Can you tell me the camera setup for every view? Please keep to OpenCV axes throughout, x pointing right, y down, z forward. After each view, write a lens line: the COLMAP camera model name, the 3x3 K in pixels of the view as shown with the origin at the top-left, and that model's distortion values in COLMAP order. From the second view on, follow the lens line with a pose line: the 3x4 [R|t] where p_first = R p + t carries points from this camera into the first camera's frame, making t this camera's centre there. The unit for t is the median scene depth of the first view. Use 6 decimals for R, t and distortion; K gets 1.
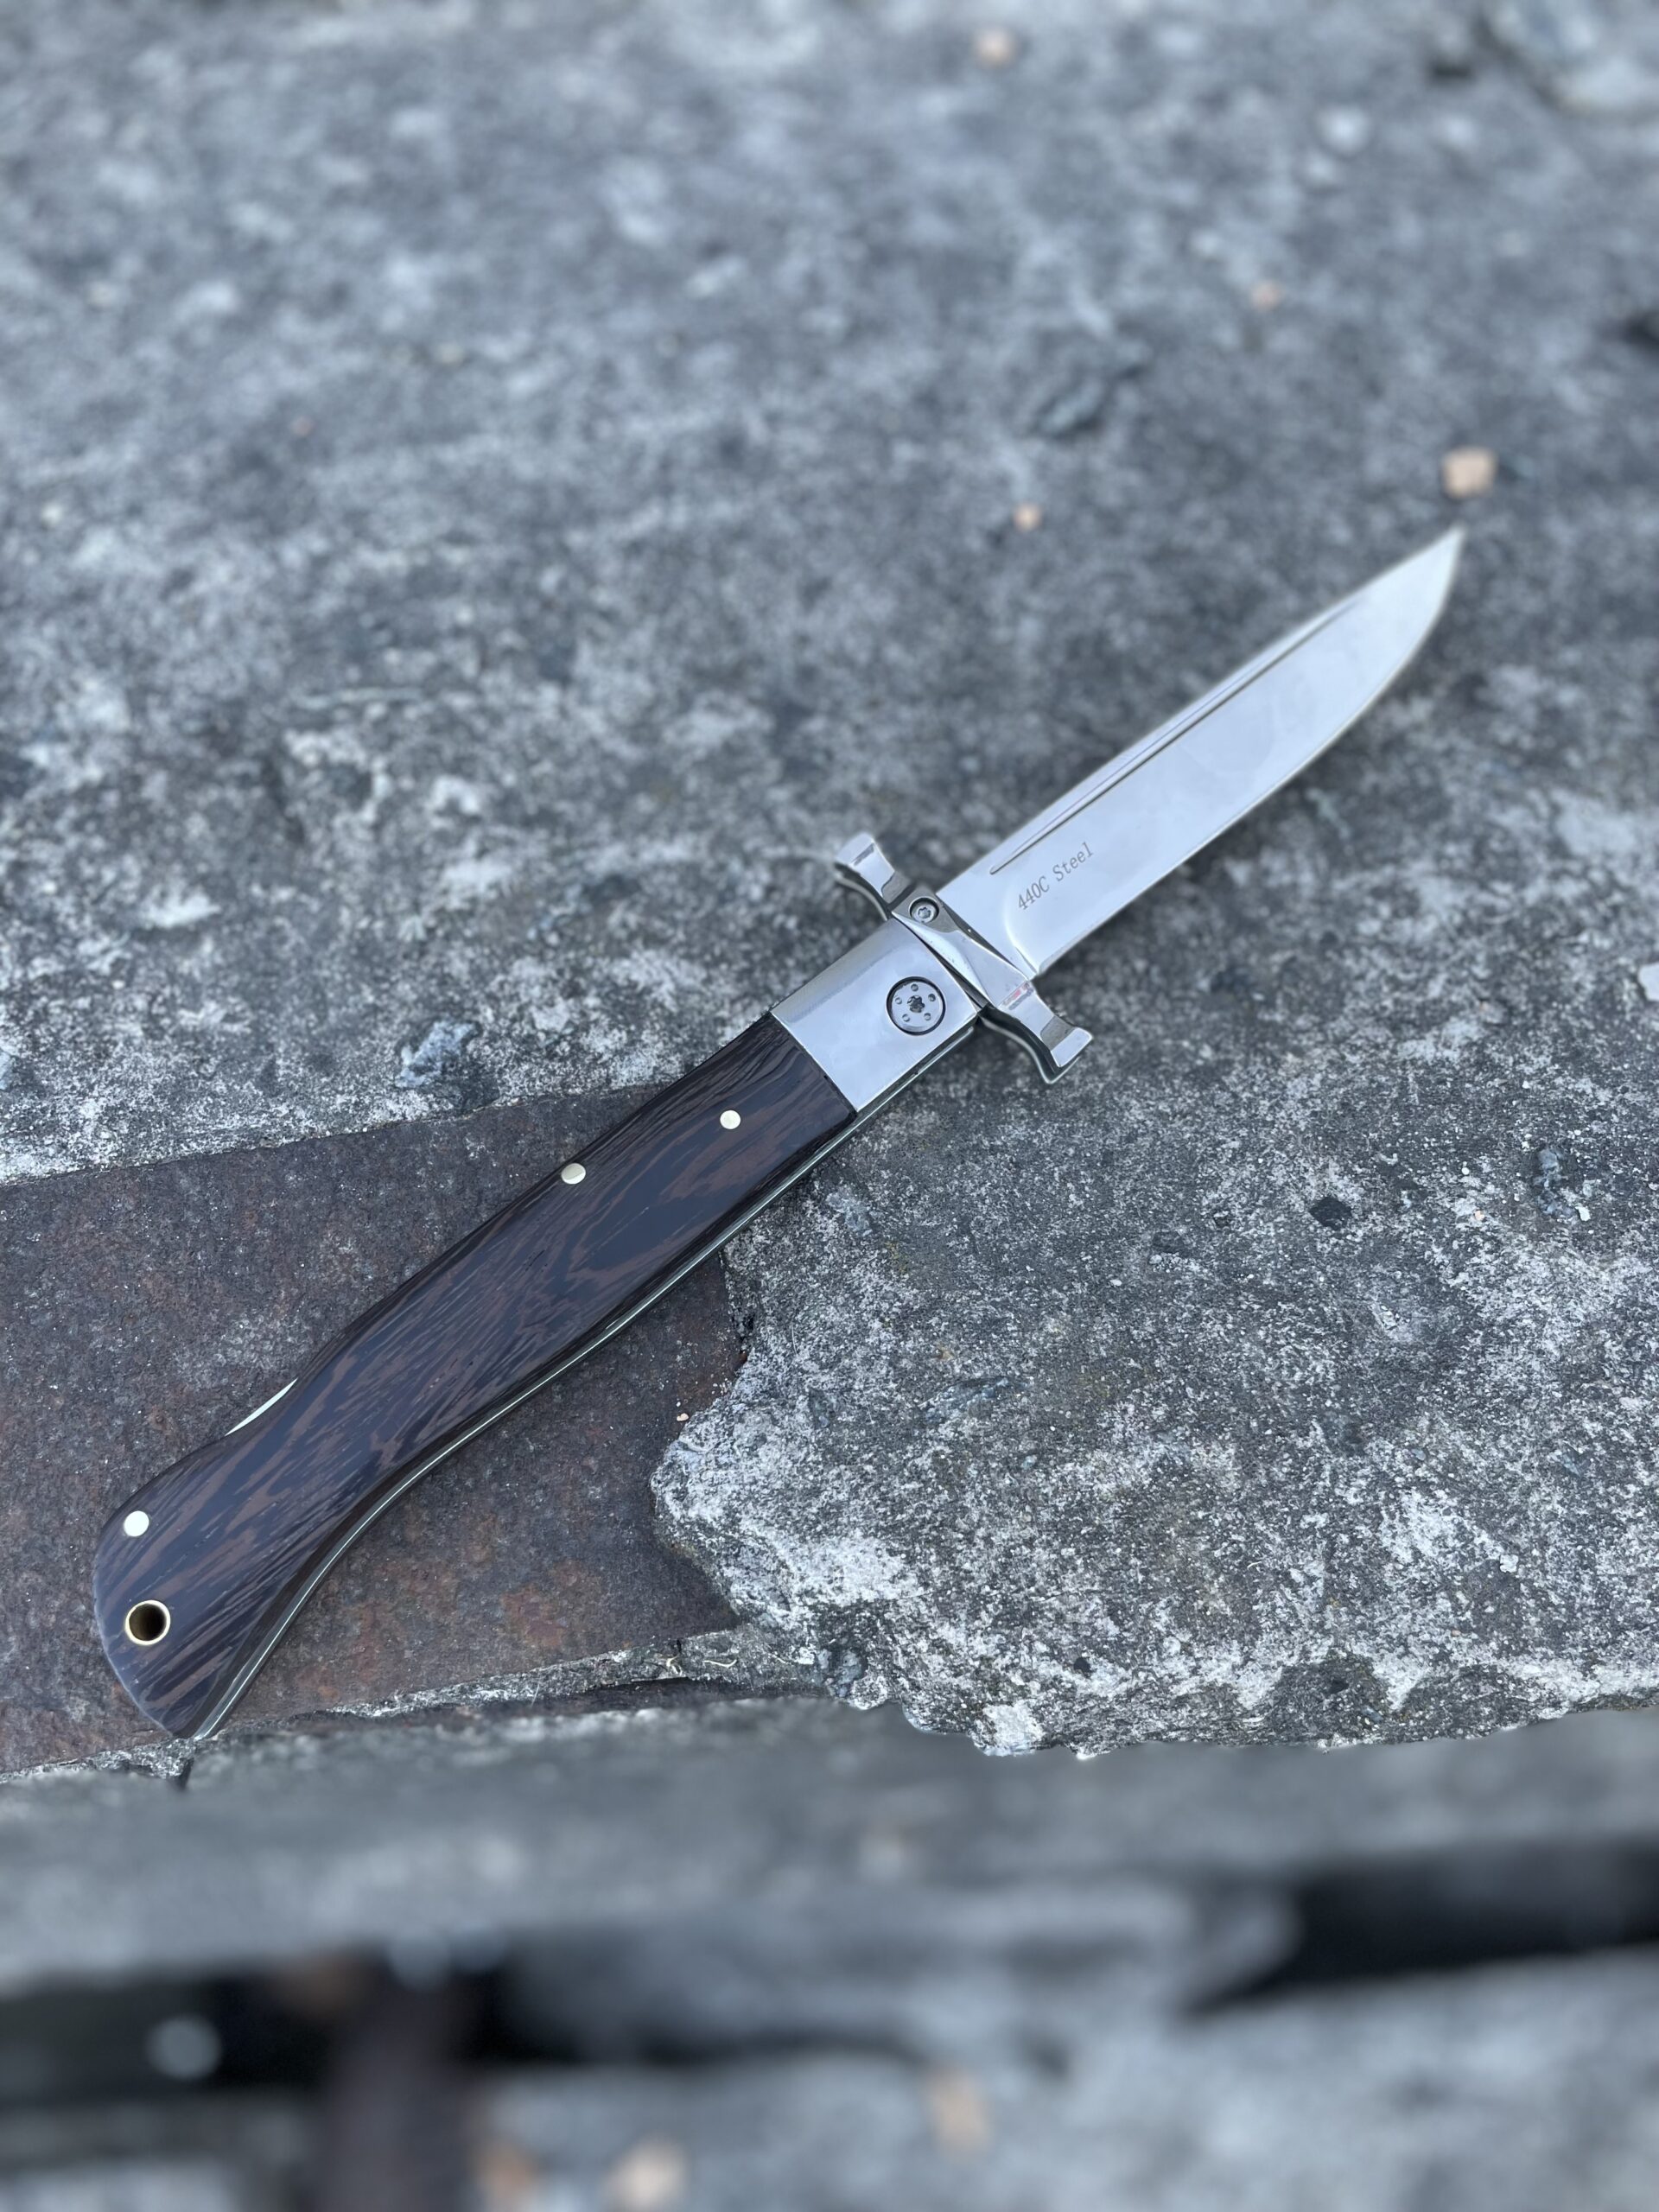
lens RADIAL K [[1718.5, 0, 835.7], [0, 1718.5, 1095.6], [0, 0, 1]] dist [0.065123, -0.125581]
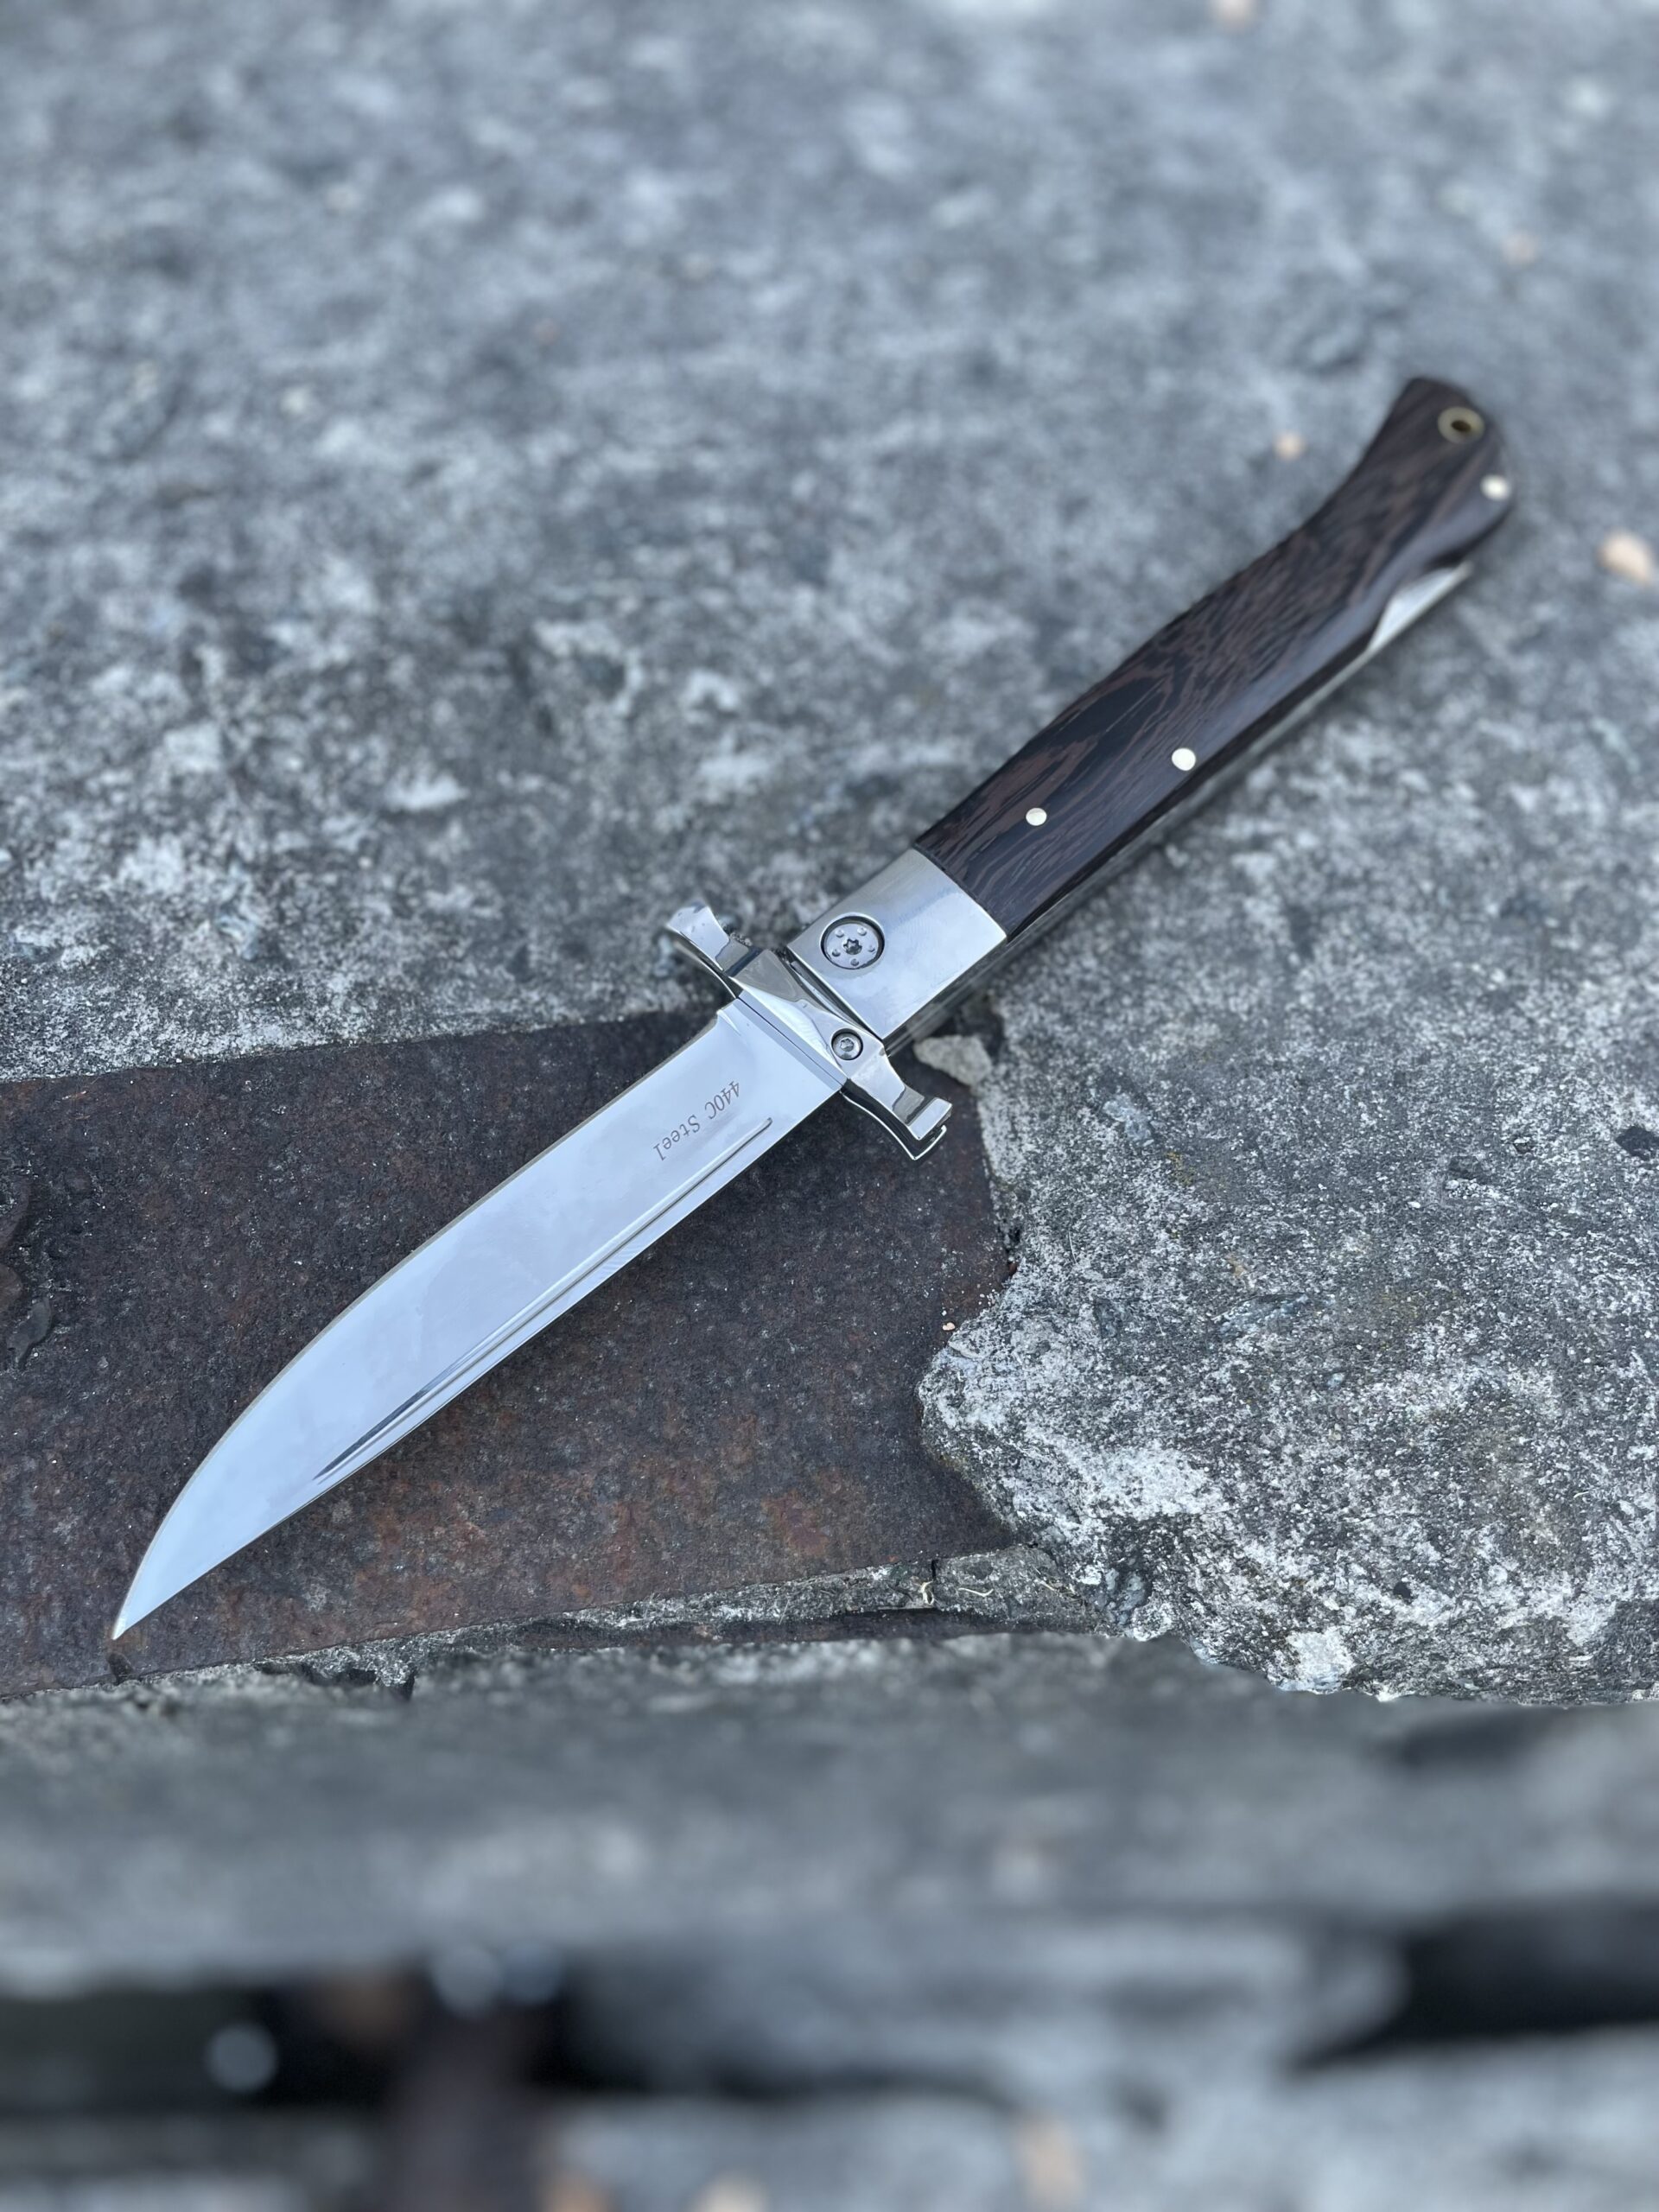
lens RADIAL K [[1718.5, 0, 831.8], [0, 1718.5, 1101.3], [0, 0, 1]] dist [0.065123, -0.125581]
pose [[0.999089, 0.042218, -0.006279, -0.136652], [-0.042440, 0.998264, -0.040847, 0.093043], [0.004543, 0.041076, 0.999146, 0.041707]]
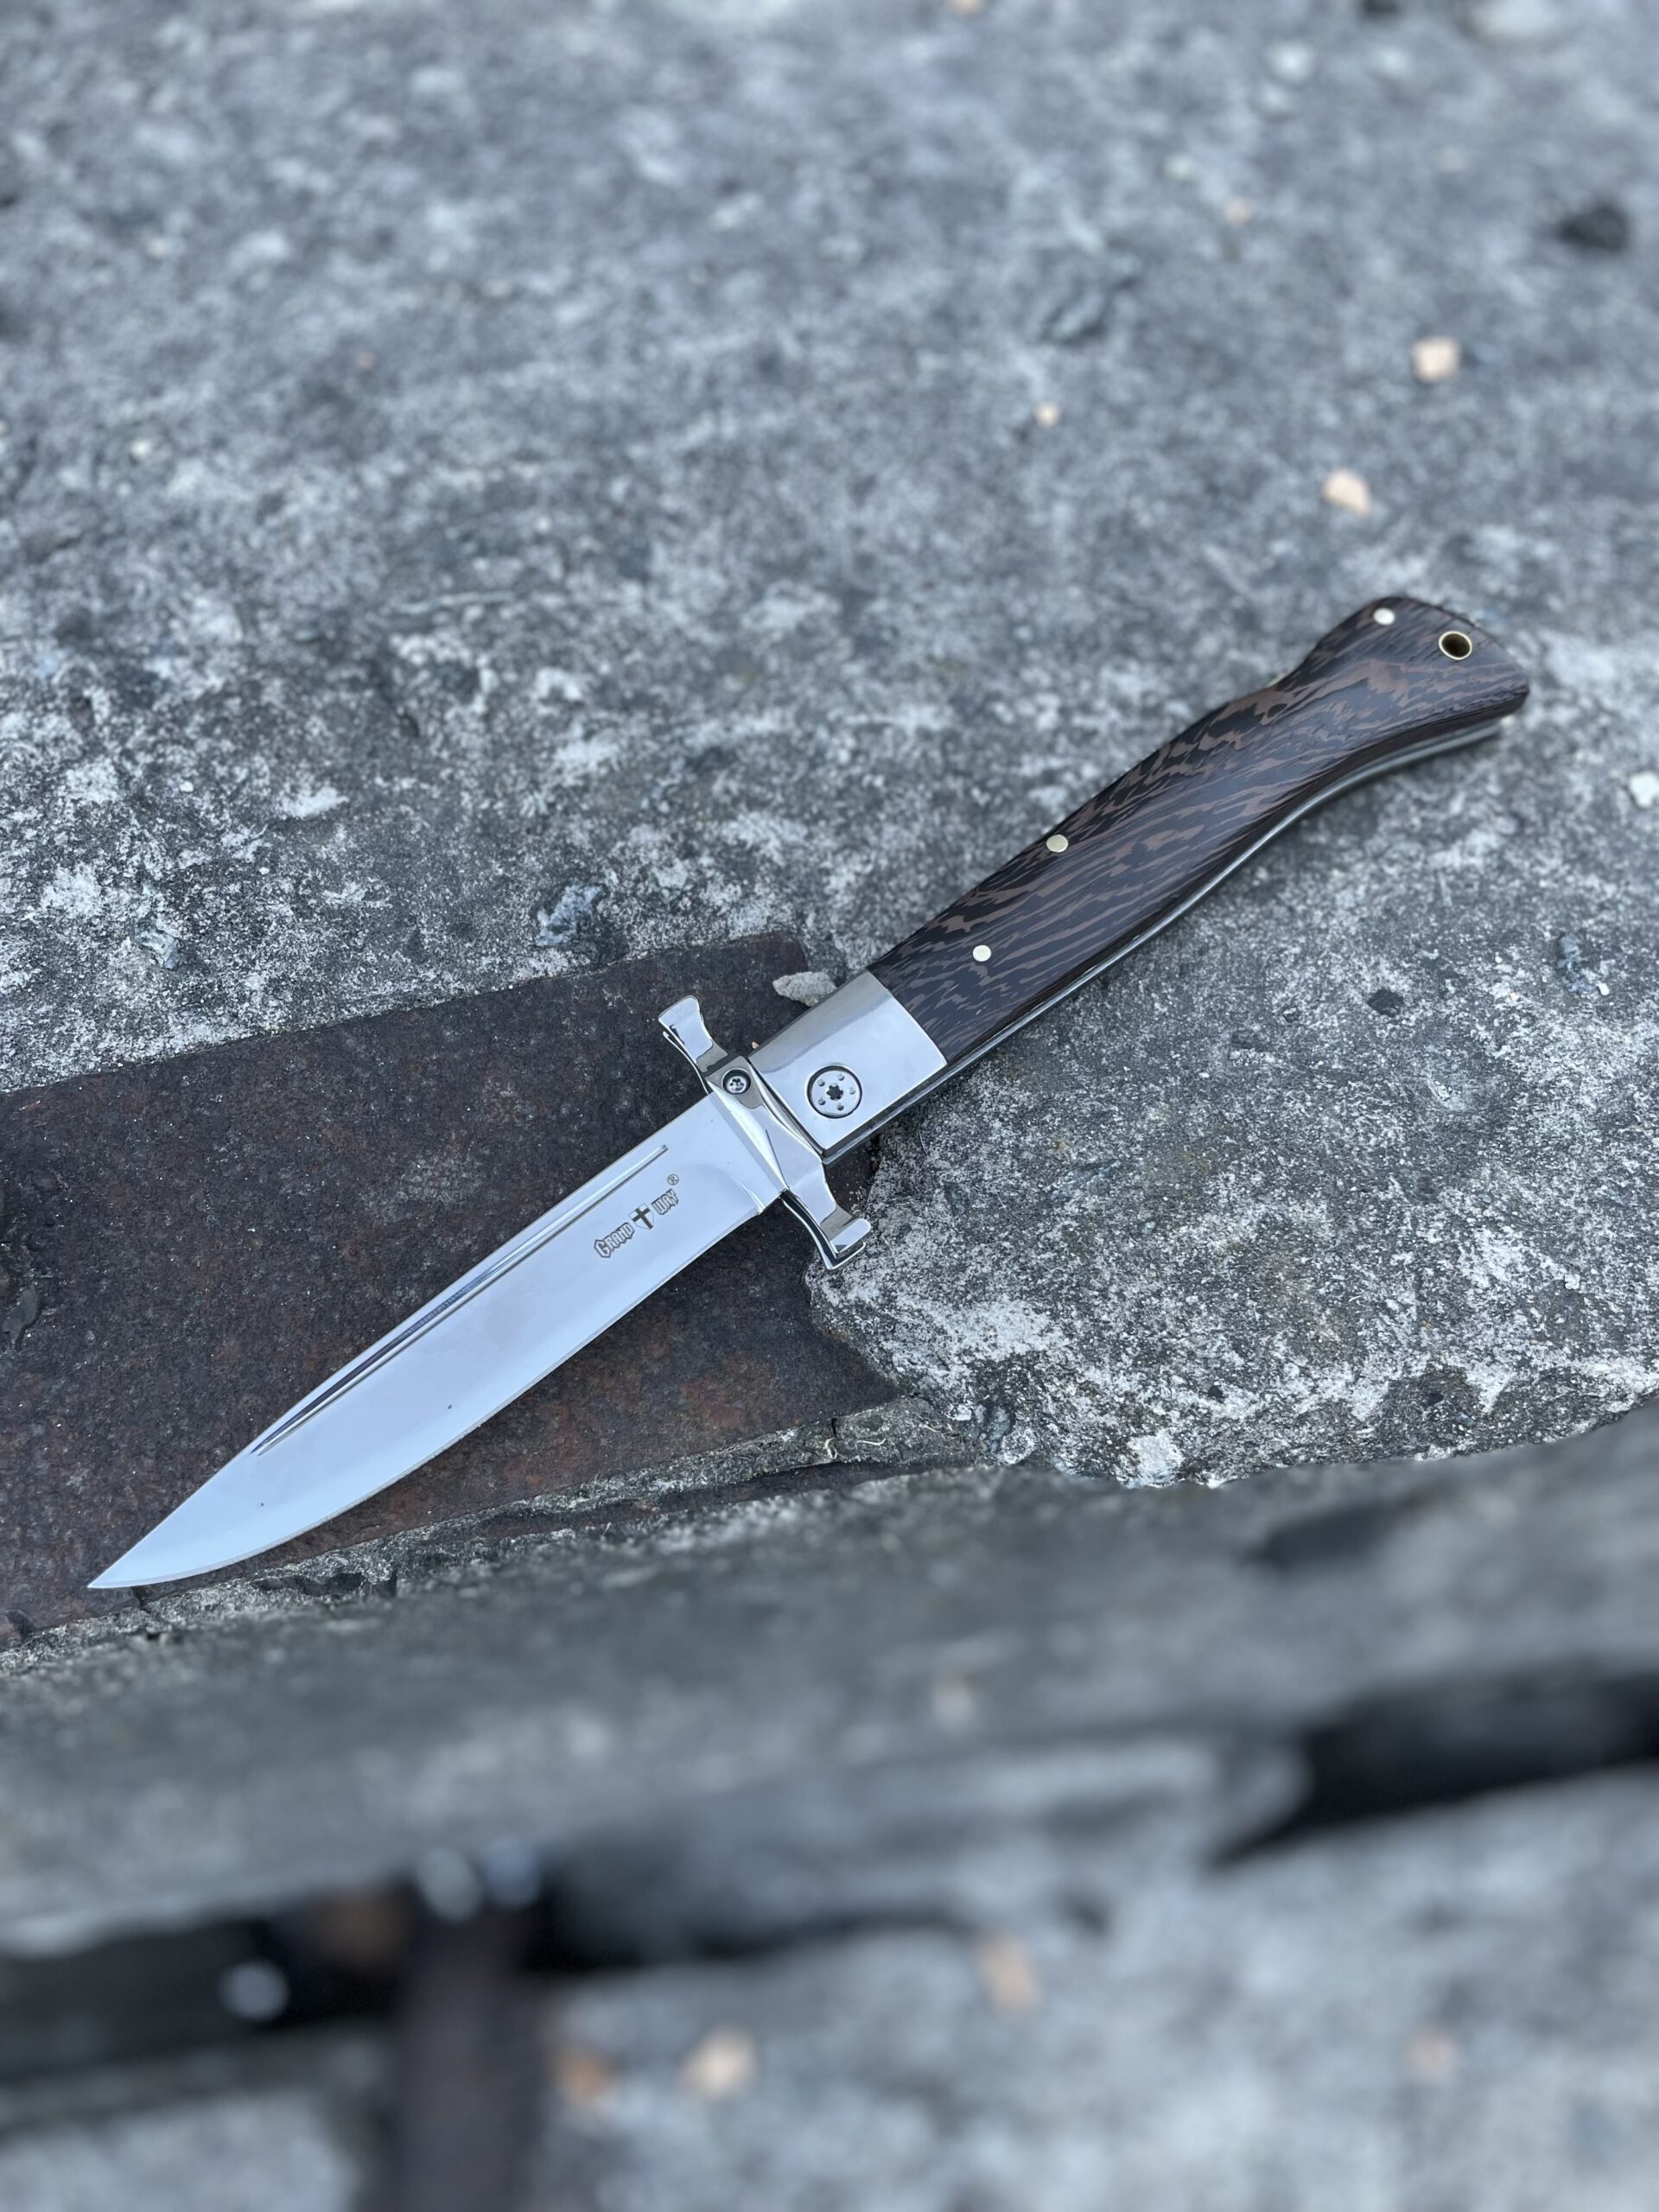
lens RADIAL K [[1718.5, 0, 831.8], [0, 1718.5, 1101.3], [0, 0, 1]] dist [0.065123, -0.125581]
pose [[0.995999, -0.065321, 0.060985, -0.131570], [0.065294, 0.997863, 0.002444, 0.095408], [-0.061014, 0.001547, 0.998136, -0.092023]]
